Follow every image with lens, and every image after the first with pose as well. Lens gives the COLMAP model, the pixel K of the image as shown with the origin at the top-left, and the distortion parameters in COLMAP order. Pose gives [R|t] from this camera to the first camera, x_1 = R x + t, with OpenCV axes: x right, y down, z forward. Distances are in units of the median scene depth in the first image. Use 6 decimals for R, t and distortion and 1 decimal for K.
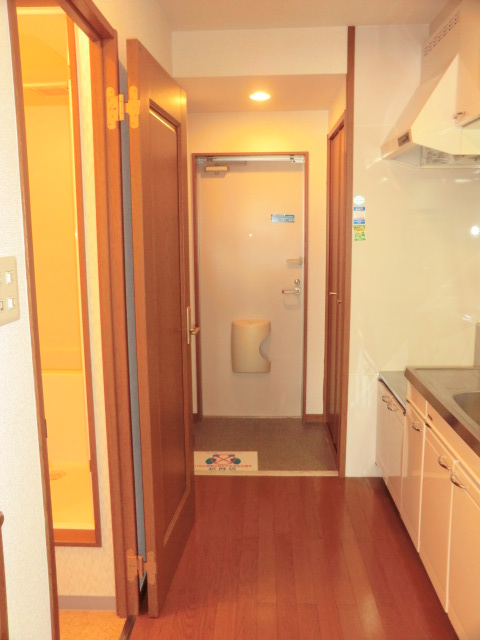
lens RADIAL K [[558.8, 0, 225.8], [0, 558.8, 320.8], [0, 0, 1]] dist [-0.043250, 0.012953]
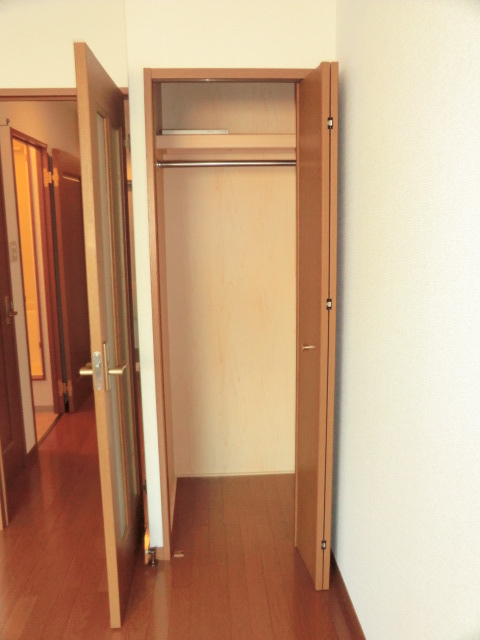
lens RADIAL K [[545.1, 0, 254.2], [0, 545.1, 318.7], [0, 0, 1]] dist [-0.050512, 0.000167]
pose [[0.989980, -0.021453, 0.139570, 0.184168], [0.020788, 0.999765, 0.006221, 0.117016], [-0.139670, -0.003257, 0.990193, -0.759442]]
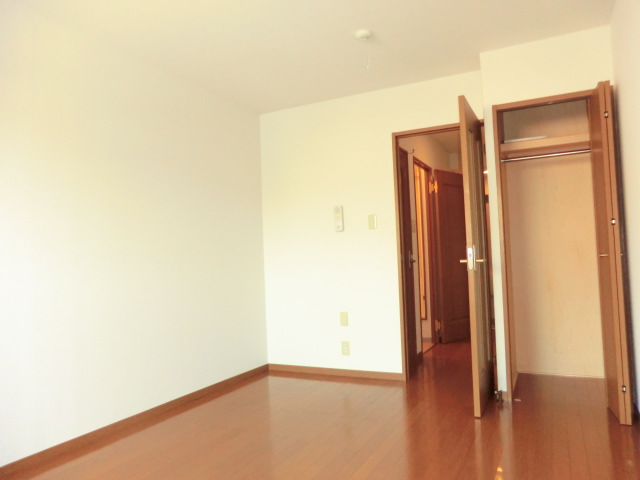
lens RADIAL K [[472.5, 0, 320.0], [0, 472.5, 240.0], [0, 0, 1]] dist [-0.093284, 0.110330]
pose [[0.915504, -0.039349, -0.400381, 0.202094], [-0.041869, 0.980482, -0.192097, 0.330872], [0.400125, 0.192629, 0.895988, -1.140328]]
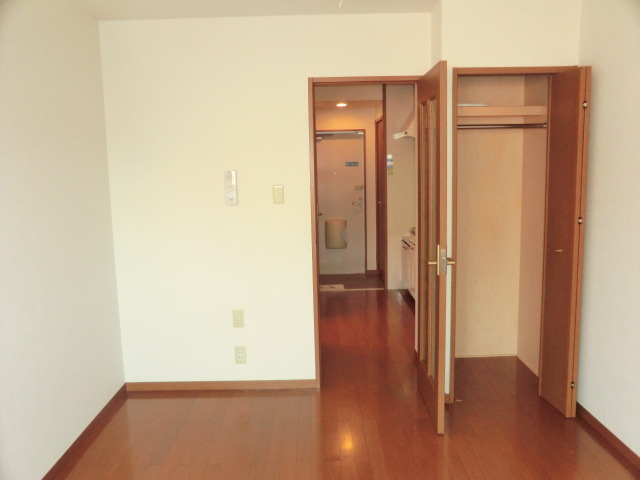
lens RADIAL K [[558.8, 0, 320.0], [0, 558.8, 240.0], [0, 0, 1]] dist [-0.043250, 0.012953]
pose [[0.997568, -0.019963, 0.066773, -0.176684], [0.021966, 0.999326, -0.029400, 0.159947], [-0.066141, 0.030795, 0.997335, -1.104449]]
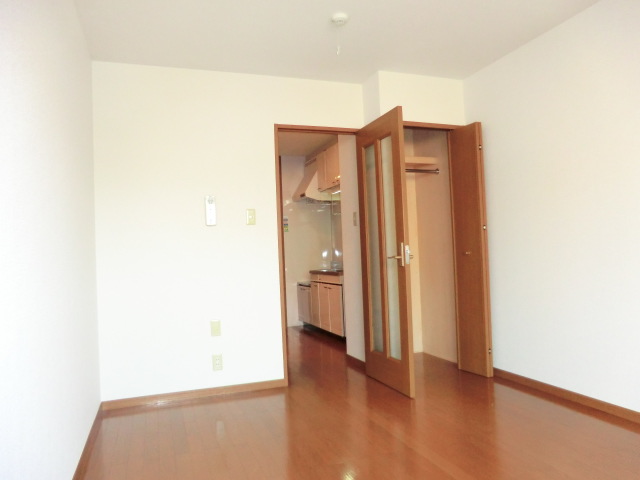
lens RADIAL K [[472.5, 0, 320.0], [0, 472.5, 240.0], [0, 0, 1]] dist [-0.093284, 0.110330]
pose [[0.917367, -0.013361, 0.397817, -0.492391], [0.094246, 0.978308, -0.184475, 0.314881], [-0.386723, 0.206724, 0.898727, -1.037266]]
